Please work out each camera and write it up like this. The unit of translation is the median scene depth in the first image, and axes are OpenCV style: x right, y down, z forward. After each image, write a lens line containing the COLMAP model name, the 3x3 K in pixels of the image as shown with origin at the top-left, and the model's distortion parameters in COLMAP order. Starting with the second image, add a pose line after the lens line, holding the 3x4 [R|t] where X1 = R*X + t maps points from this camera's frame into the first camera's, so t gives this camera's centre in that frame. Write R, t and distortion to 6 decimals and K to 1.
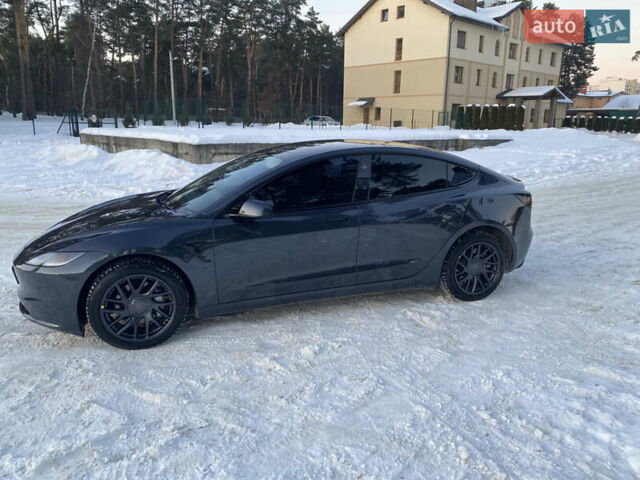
lens RADIAL K [[480.5, 0, 320.3], [0, 480.5, 242.8], [0, 0, 1]] dist [0.009388, -0.008905]
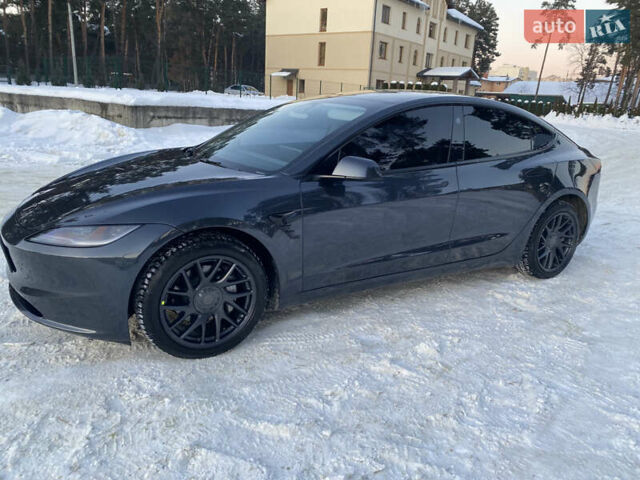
lens RADIAL K [[480.5, 0, 320.3], [0, 480.5, 242.8], [0, 0, 1]] dist [0.009388, -0.008905]
pose [[0.982538, -0.011671, 0.185696, -0.081498], [0.002575, 0.998788, 0.049149, 0.002609], [-0.186045, -0.047813, 0.981377, 0.061174]]
